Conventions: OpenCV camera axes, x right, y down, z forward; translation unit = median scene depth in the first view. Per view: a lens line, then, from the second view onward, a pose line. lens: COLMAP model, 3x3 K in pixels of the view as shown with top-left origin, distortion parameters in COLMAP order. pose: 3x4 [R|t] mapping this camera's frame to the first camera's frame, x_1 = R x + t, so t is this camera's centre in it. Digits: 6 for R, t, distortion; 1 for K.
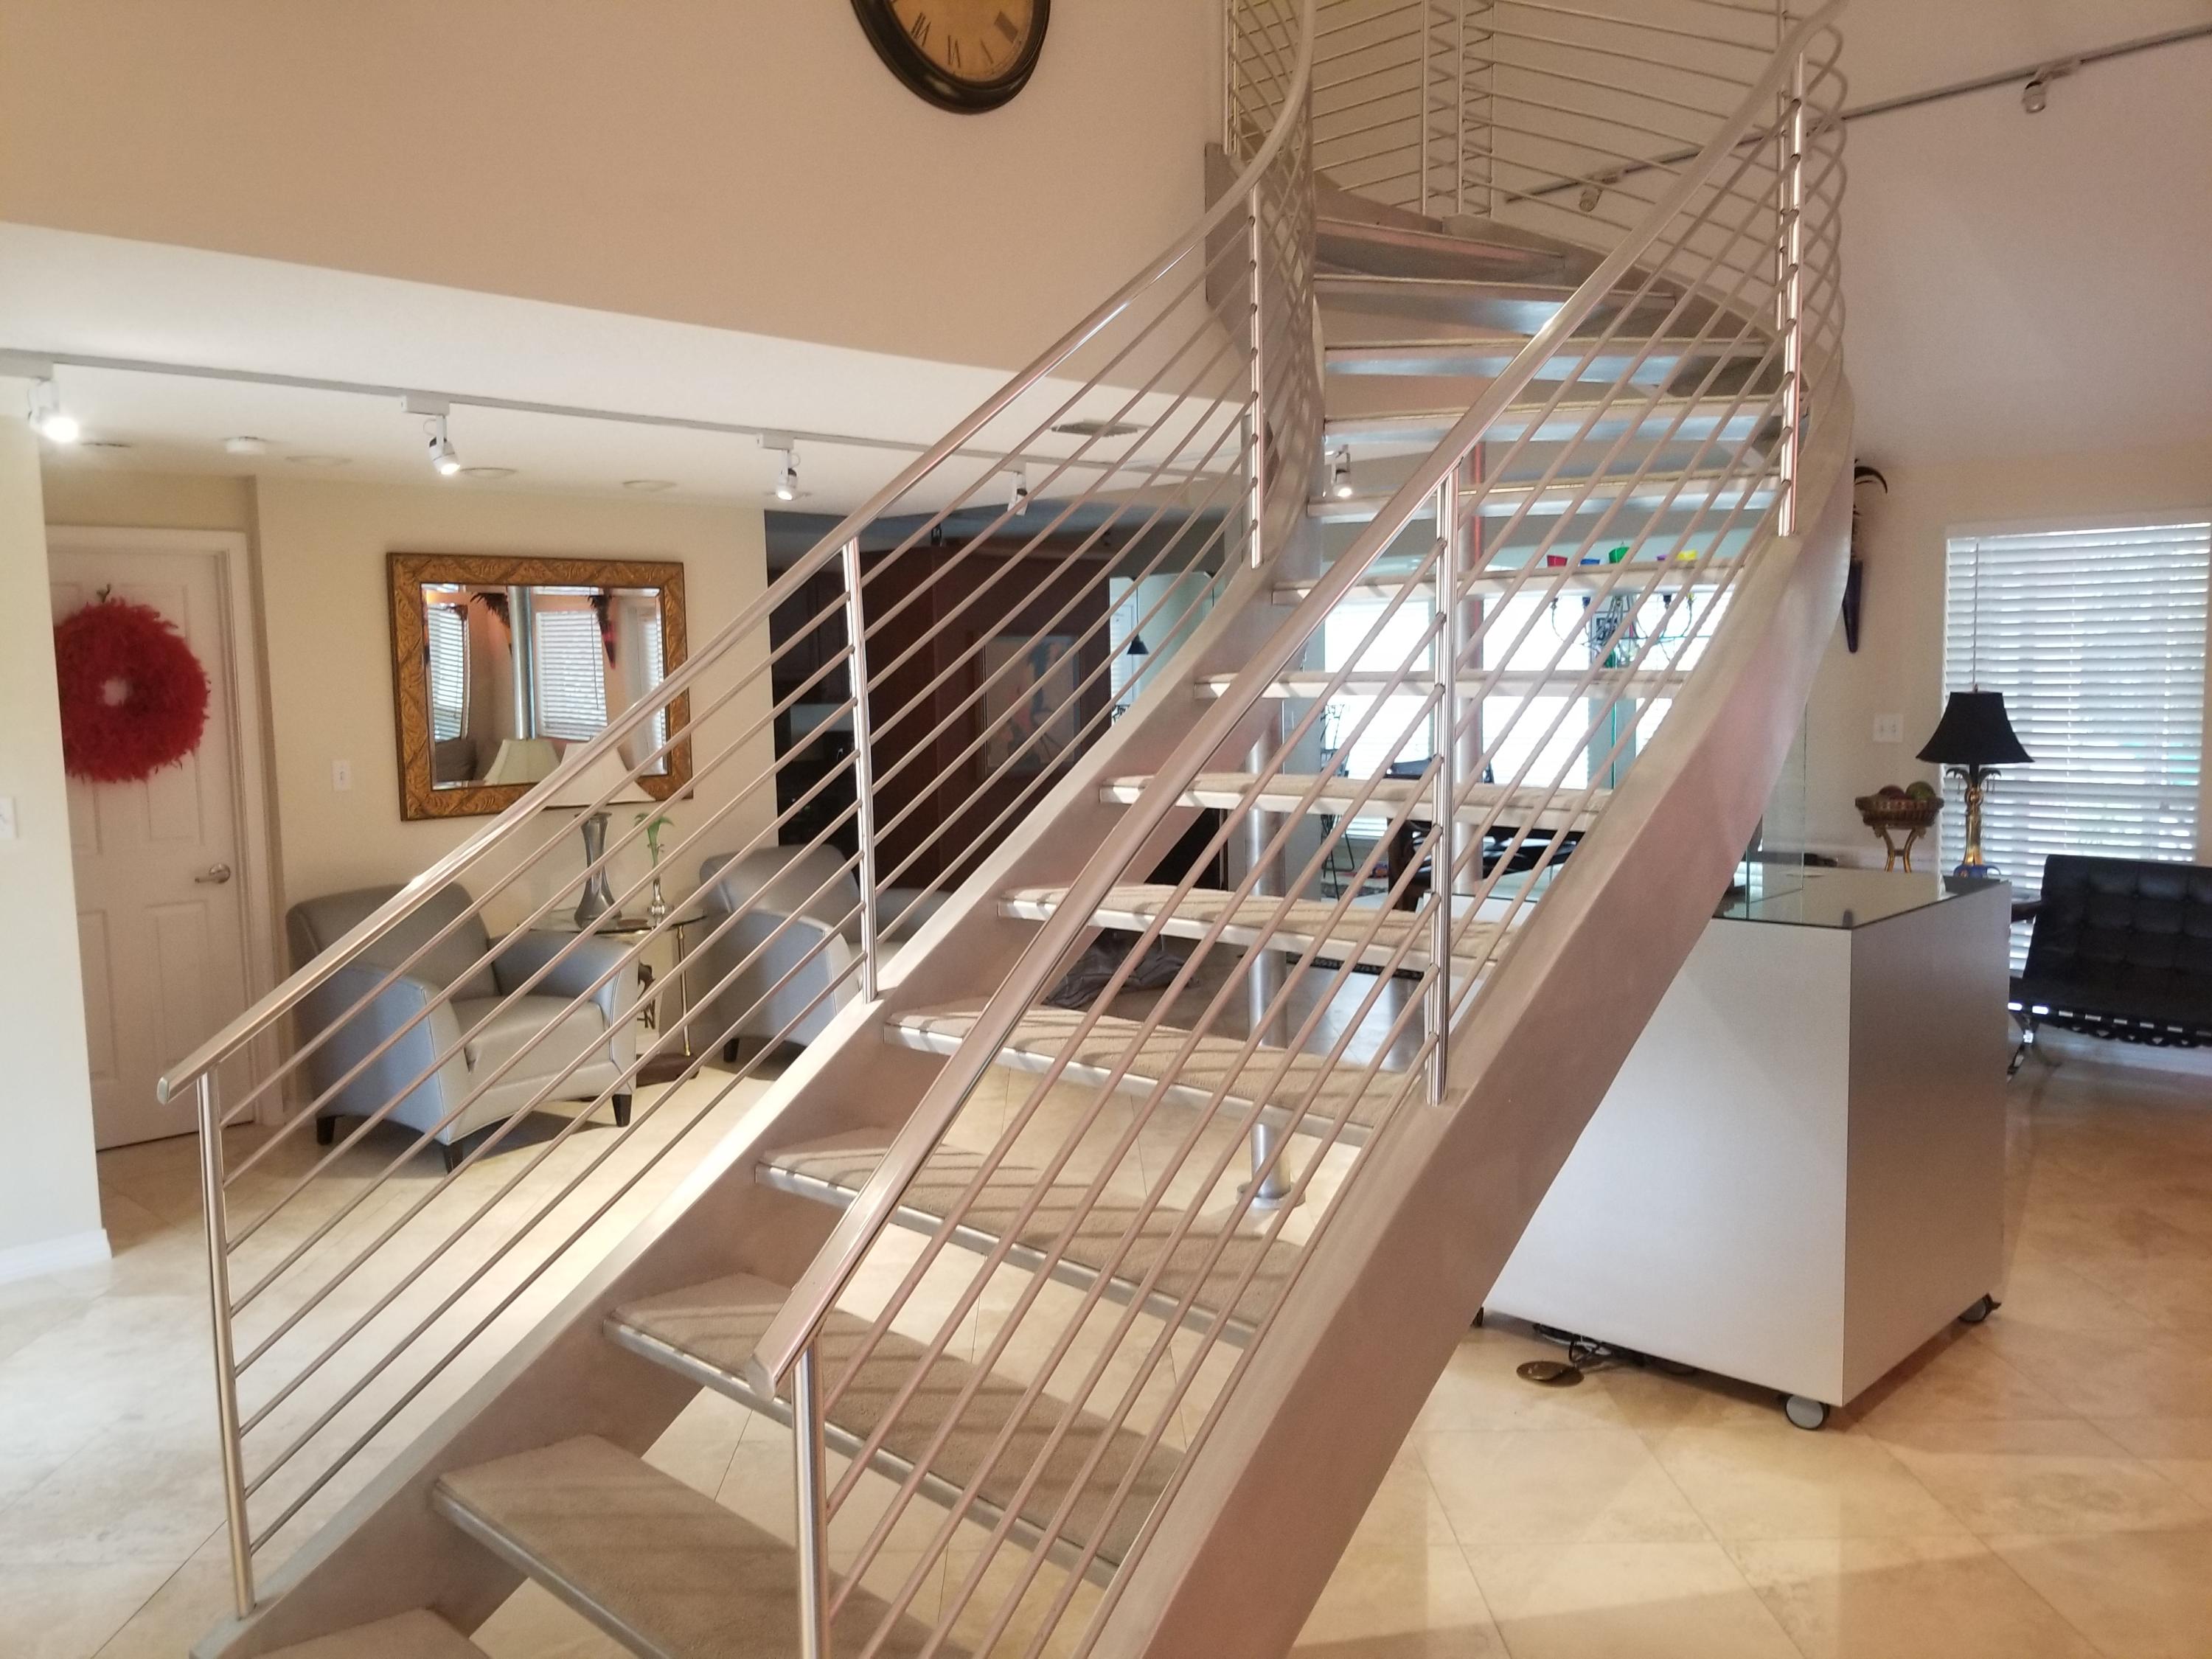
lens RADIAL K [[1715.1, 0, 1106.0], [0, 1715.1, 829.5], [0, 0, 1]] dist [0.005211, -0.003472]
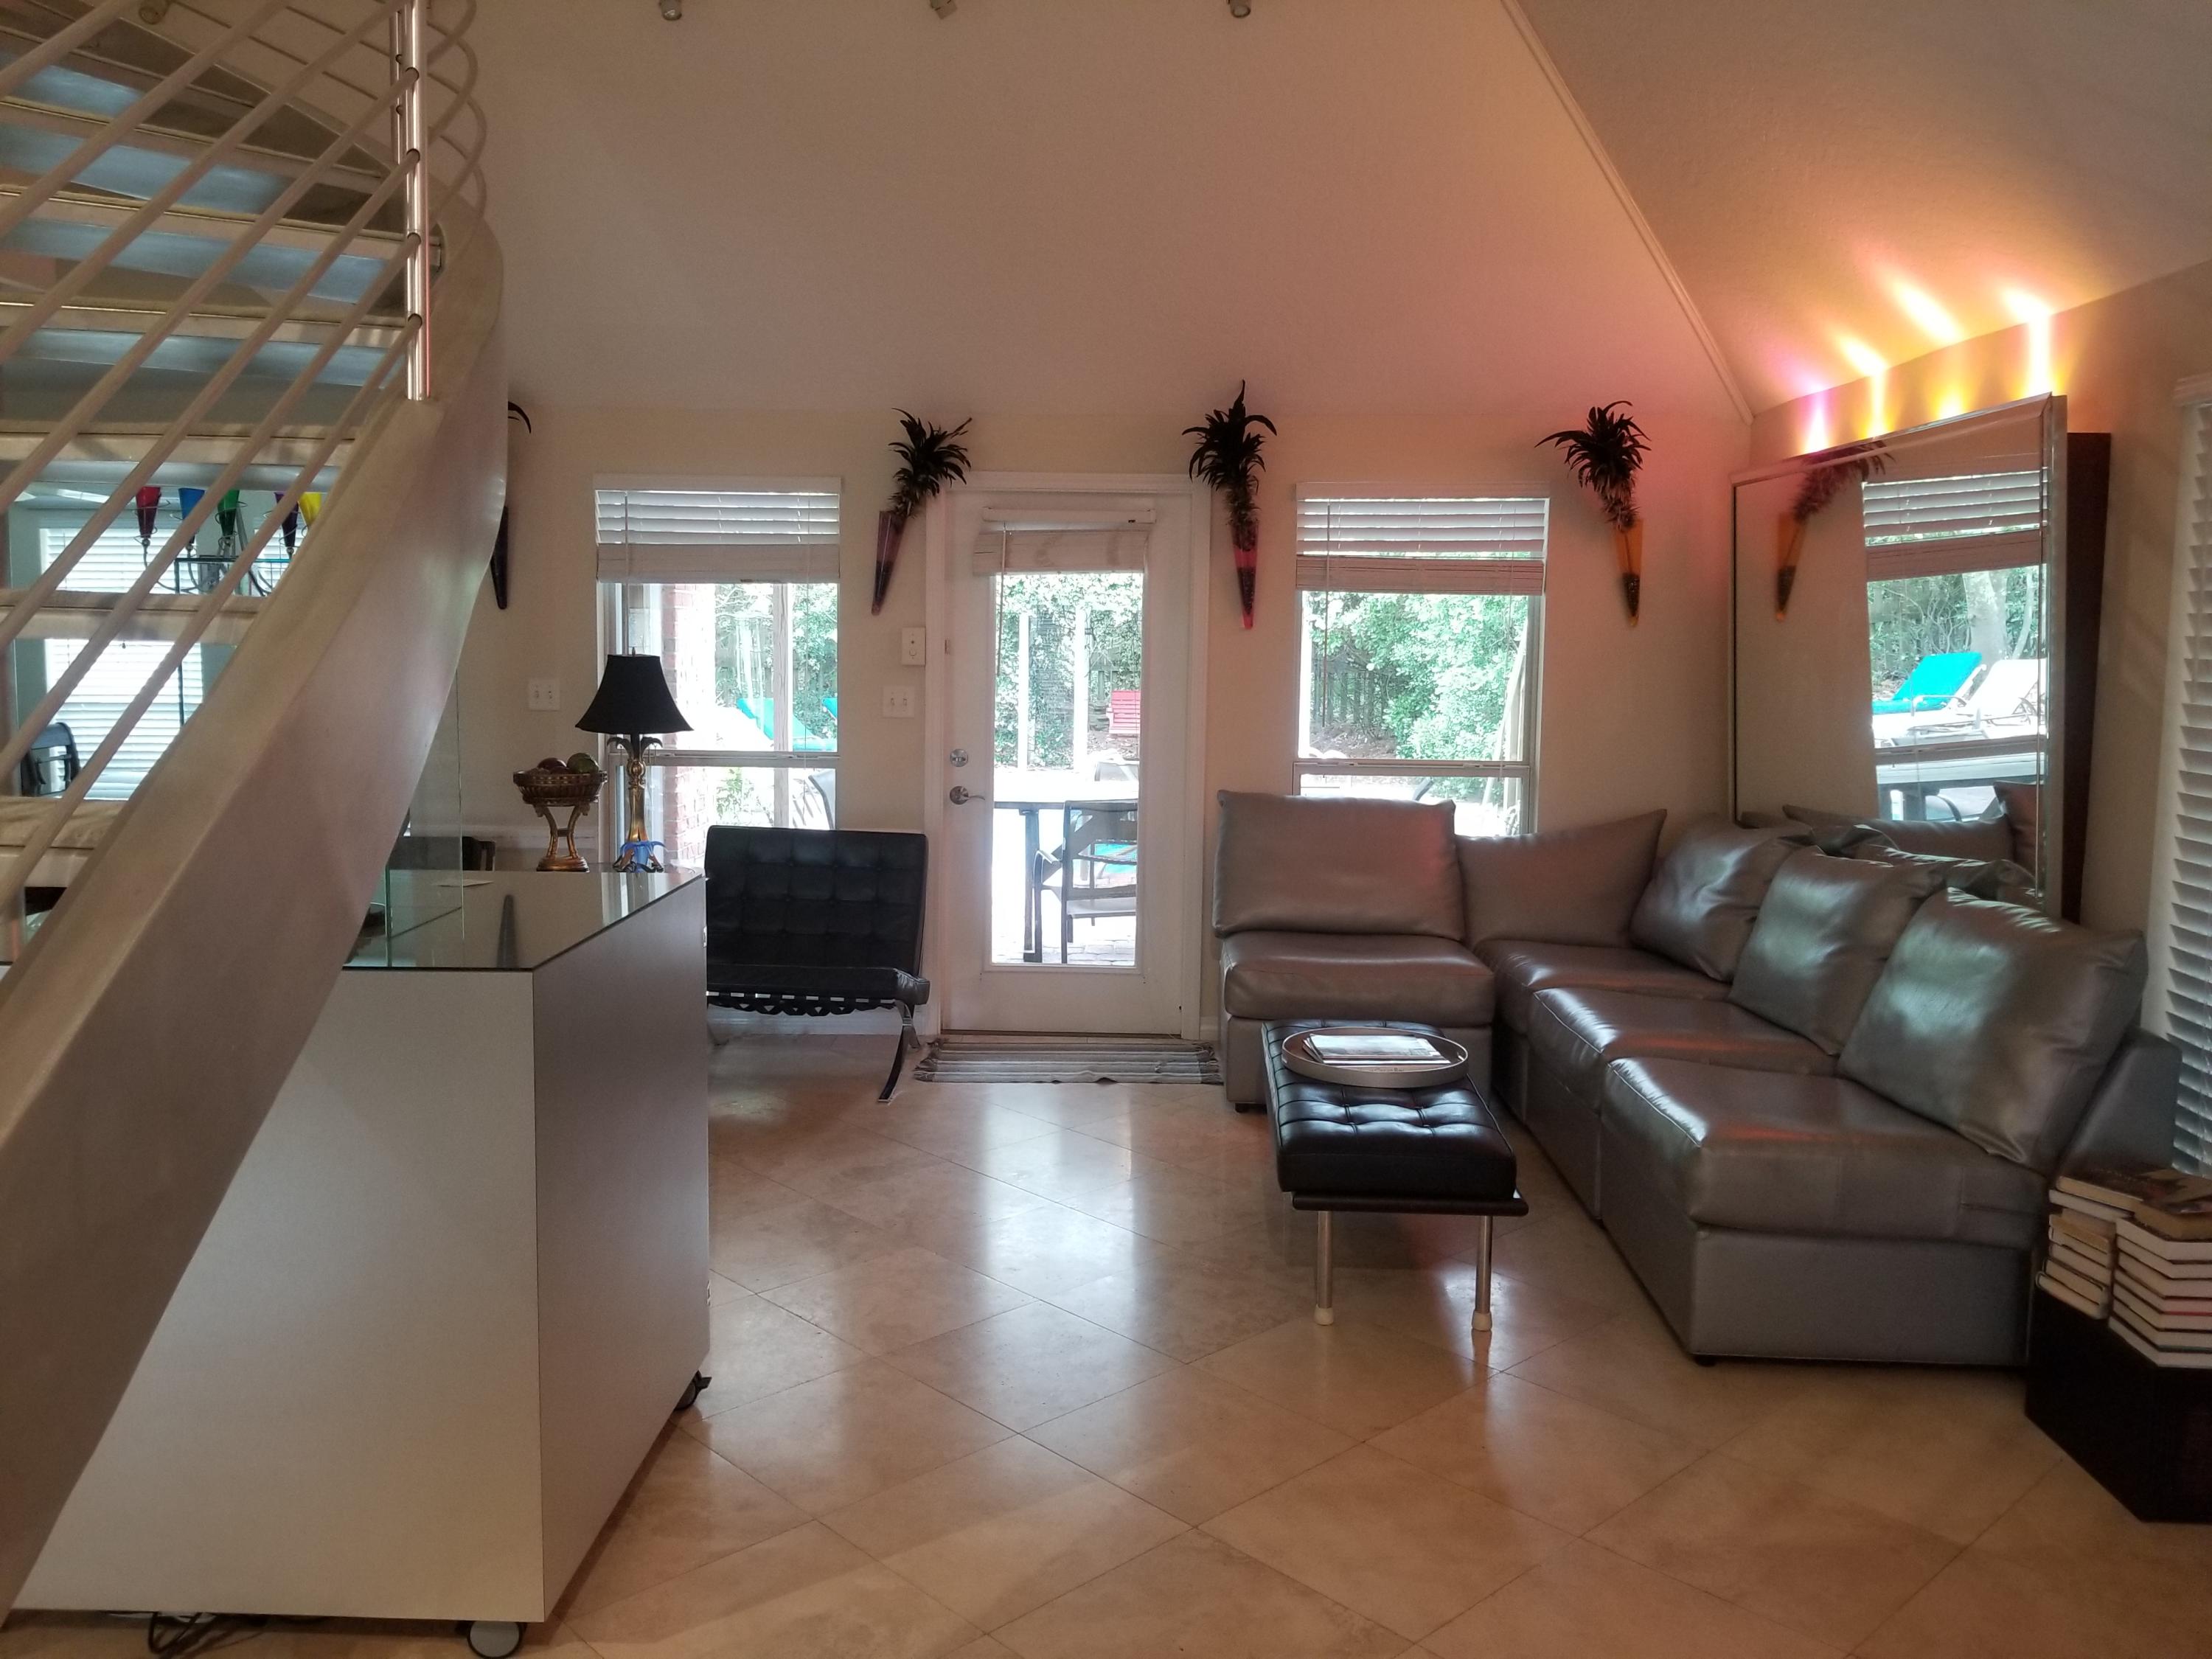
lens RADIAL K [[1724.1, 0, 1066.2], [0, 1724.1, 777.5], [0, 0, 1]] dist [0.071476, -0.118676]
pose [[0.747215, -0.032531, 0.663786, 0.068772], [0.039709, 0.999202, 0.004270, -0.010535], [-0.663396, 0.023168, 0.747910, 0.174102]]
